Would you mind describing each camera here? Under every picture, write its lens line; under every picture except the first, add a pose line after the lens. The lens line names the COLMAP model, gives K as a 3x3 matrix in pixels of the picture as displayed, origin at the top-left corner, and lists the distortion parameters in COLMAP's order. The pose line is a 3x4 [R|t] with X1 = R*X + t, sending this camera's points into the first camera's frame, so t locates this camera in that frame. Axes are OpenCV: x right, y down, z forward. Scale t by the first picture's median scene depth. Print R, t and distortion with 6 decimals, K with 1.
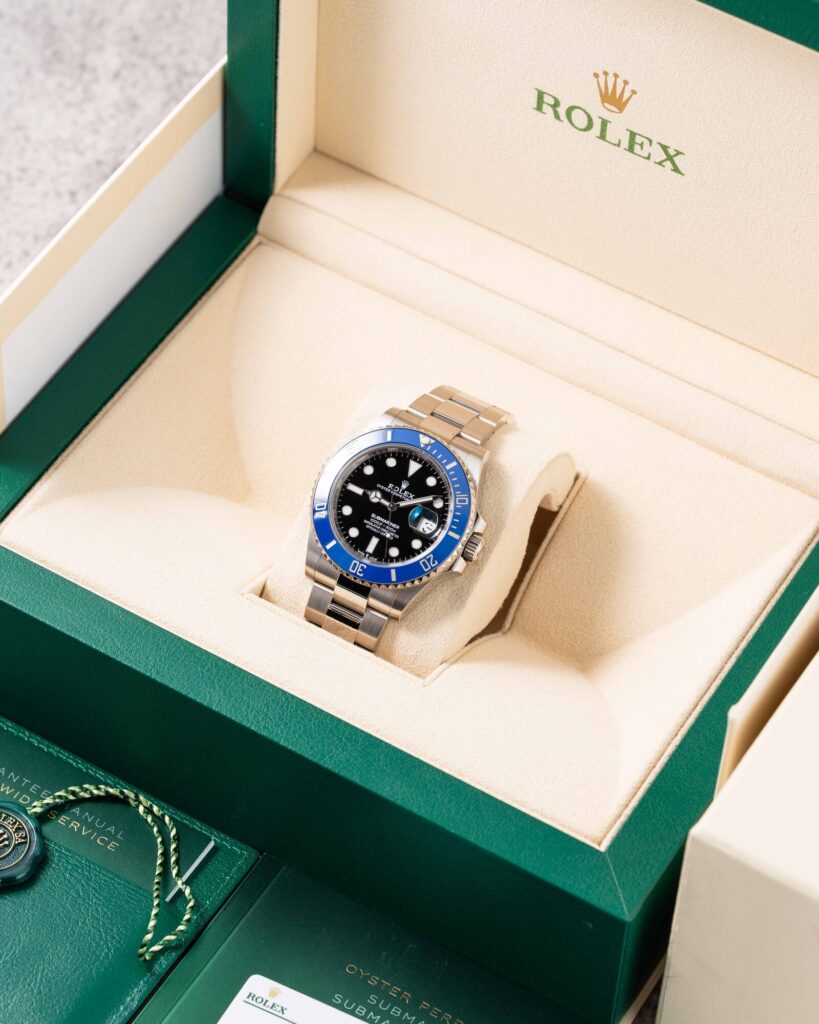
lens RADIAL K [[5763.7, 0, 409.5], [0, 5763.7, 512.0], [0, 0, 1]] dist [-0.235446, 11.017414]
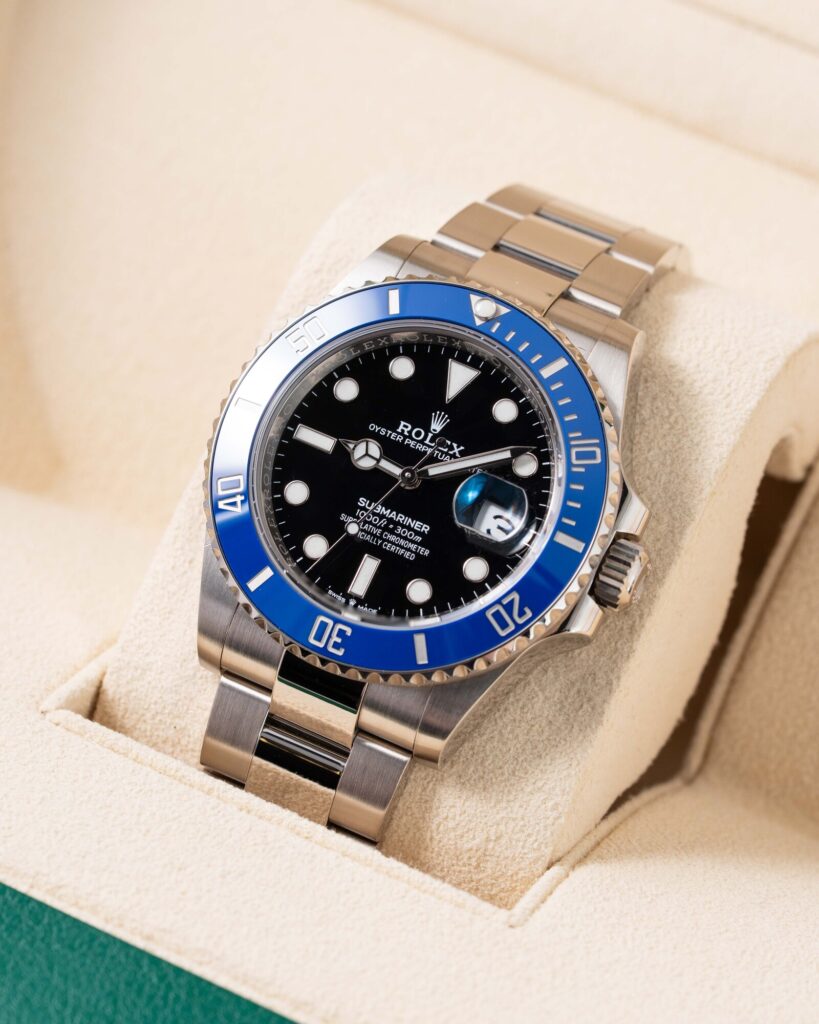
lens RADIAL K [[5763.7, 0, 409.5], [0, 5763.7, 512.0], [0, 0, 1]] dist [-0.235446, 11.017414]
pose [[0.999040, -0.040475, 0.016734, -0.009764], [0.040765, 0.999018, -0.017365, 0.008338], [-0.016015, 0.018030, 0.999709, 0.601426]]
